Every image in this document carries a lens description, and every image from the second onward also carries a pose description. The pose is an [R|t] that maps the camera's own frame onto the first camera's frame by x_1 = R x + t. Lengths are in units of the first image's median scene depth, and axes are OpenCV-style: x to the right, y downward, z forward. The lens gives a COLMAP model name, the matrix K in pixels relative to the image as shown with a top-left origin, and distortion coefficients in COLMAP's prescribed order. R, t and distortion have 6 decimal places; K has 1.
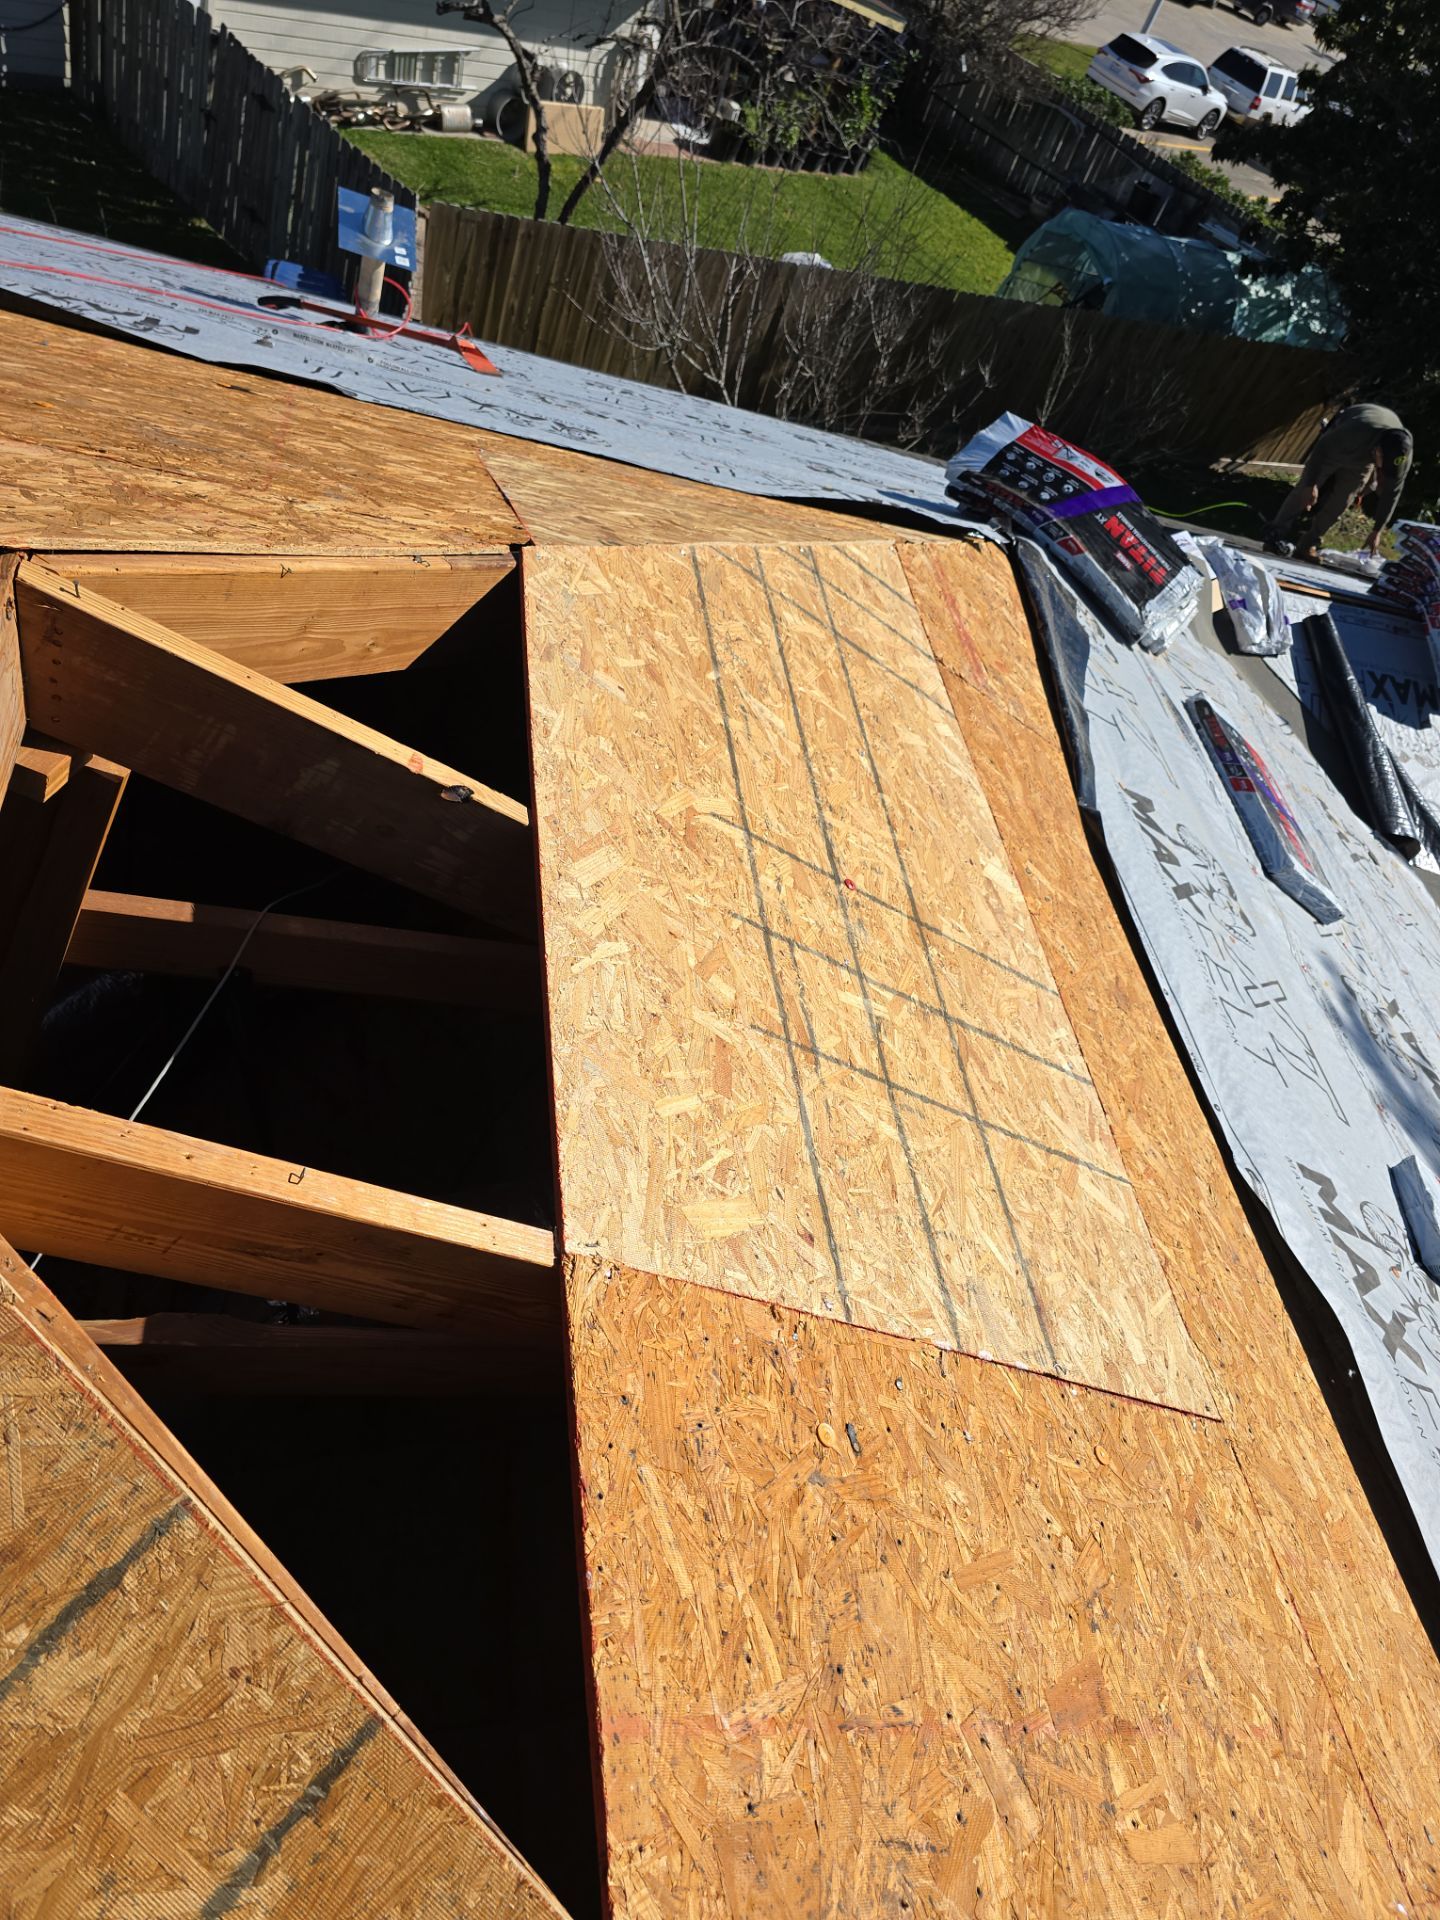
lens RADIAL K [[1283.1, 0, 720.0], [0, 1283.1, 960.0], [0, 0, 1]] dist [0.052692, -0.051209]
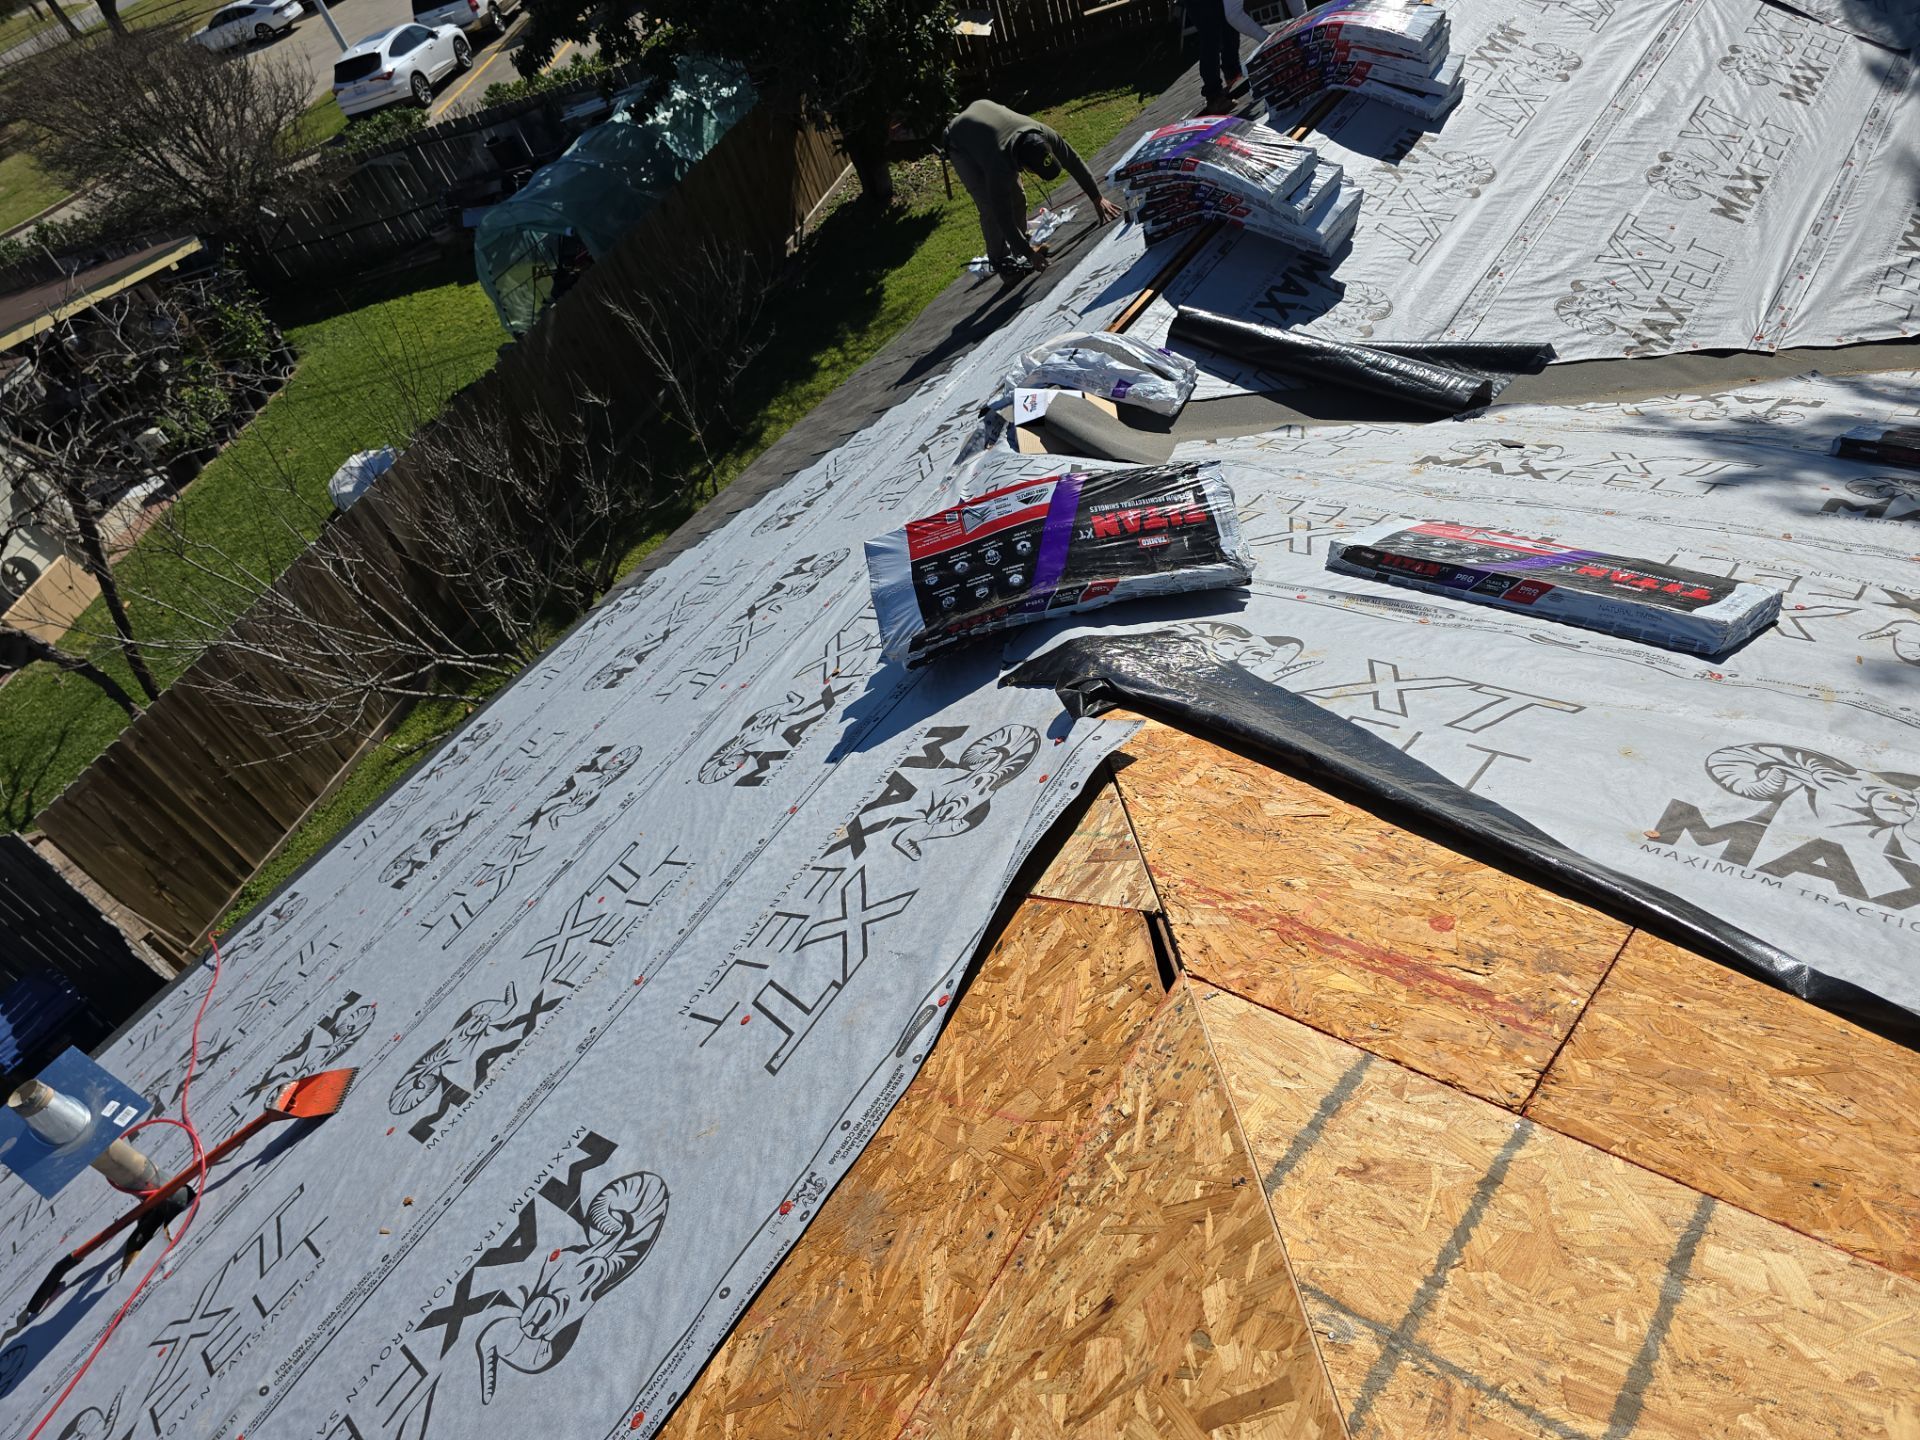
lens RADIAL K [[1283.1, 0, 960.0], [0, 1283.1, 720.0], [0, 0, 1]] dist [0.052692, -0.051209]
pose [[0.546908, -0.822907, 0.154000, 0.016478], [0.832260, 0.554347, 0.006538, -0.090330], [-0.090750, 0.124592, 0.988049, 0.083415]]
